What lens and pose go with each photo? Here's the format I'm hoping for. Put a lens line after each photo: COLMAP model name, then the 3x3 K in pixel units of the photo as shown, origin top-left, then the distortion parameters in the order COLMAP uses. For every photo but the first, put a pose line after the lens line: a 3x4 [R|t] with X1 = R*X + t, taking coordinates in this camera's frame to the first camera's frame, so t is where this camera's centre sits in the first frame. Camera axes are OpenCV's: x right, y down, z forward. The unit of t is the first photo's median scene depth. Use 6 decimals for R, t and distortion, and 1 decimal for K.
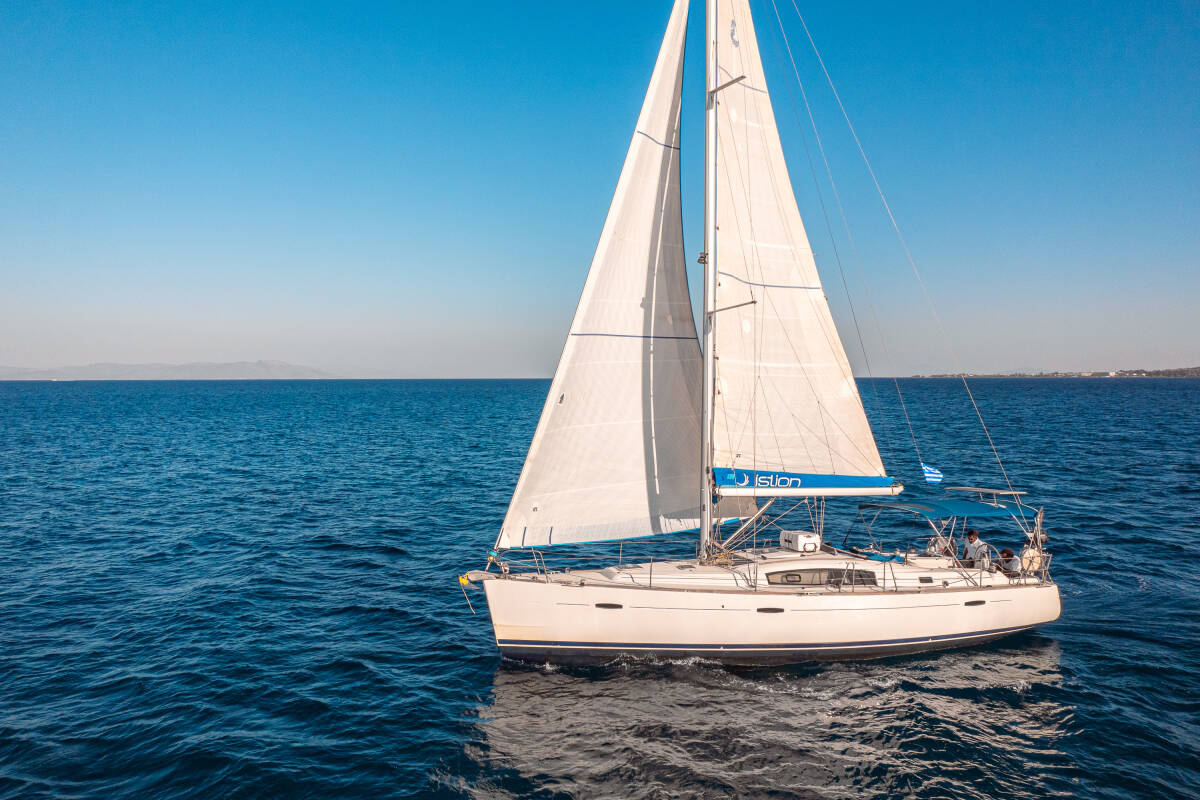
lens RADIAL K [[839.1, 0, 599.9], [0, 839.1, 370.8], [0, 0, 1]] dist [0.000210, -0.000600]
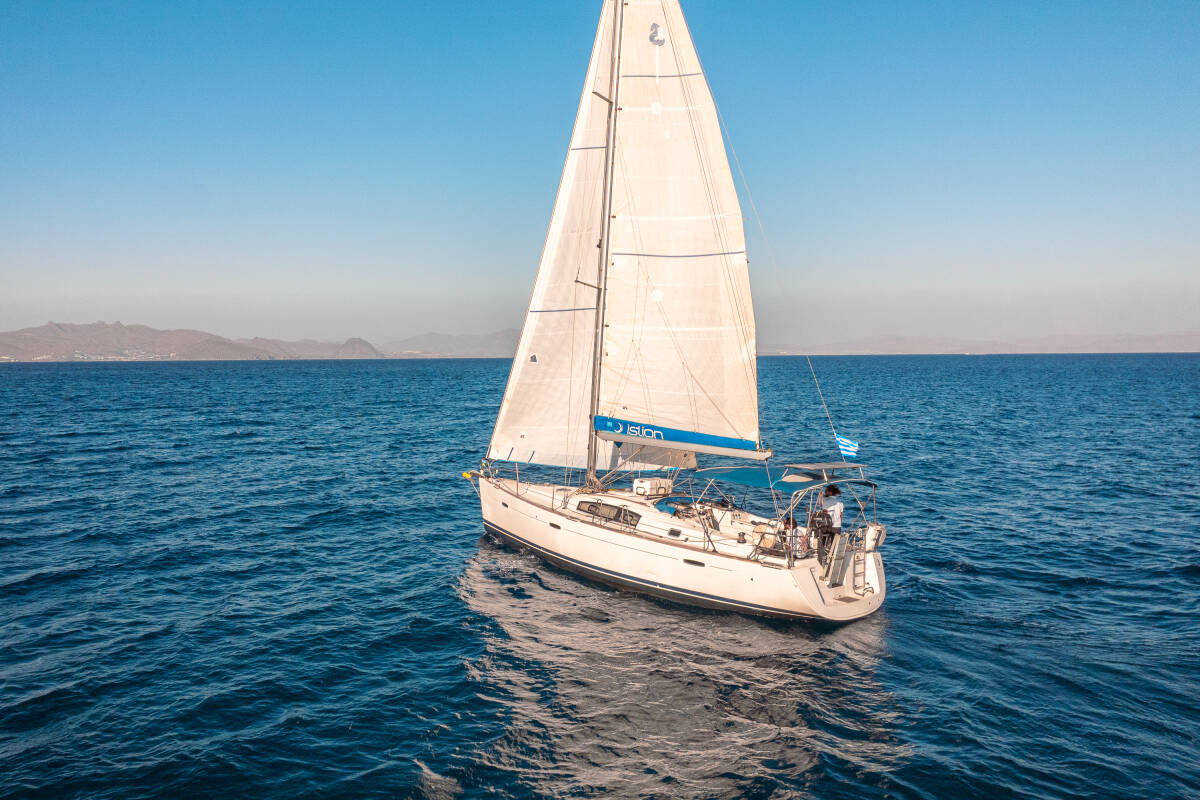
lens RADIAL K [[839.1, 0, 599.9], [0, 839.1, 370.8], [0, 0, 1]] dist [0.000210, -0.000600]
pose [[0.525555, 0.015108, -0.850626, 1.160001], [0.010760, 0.999644, 0.024403, 0.020593], [0.850692, -0.021977, 0.525205, 0.359434]]
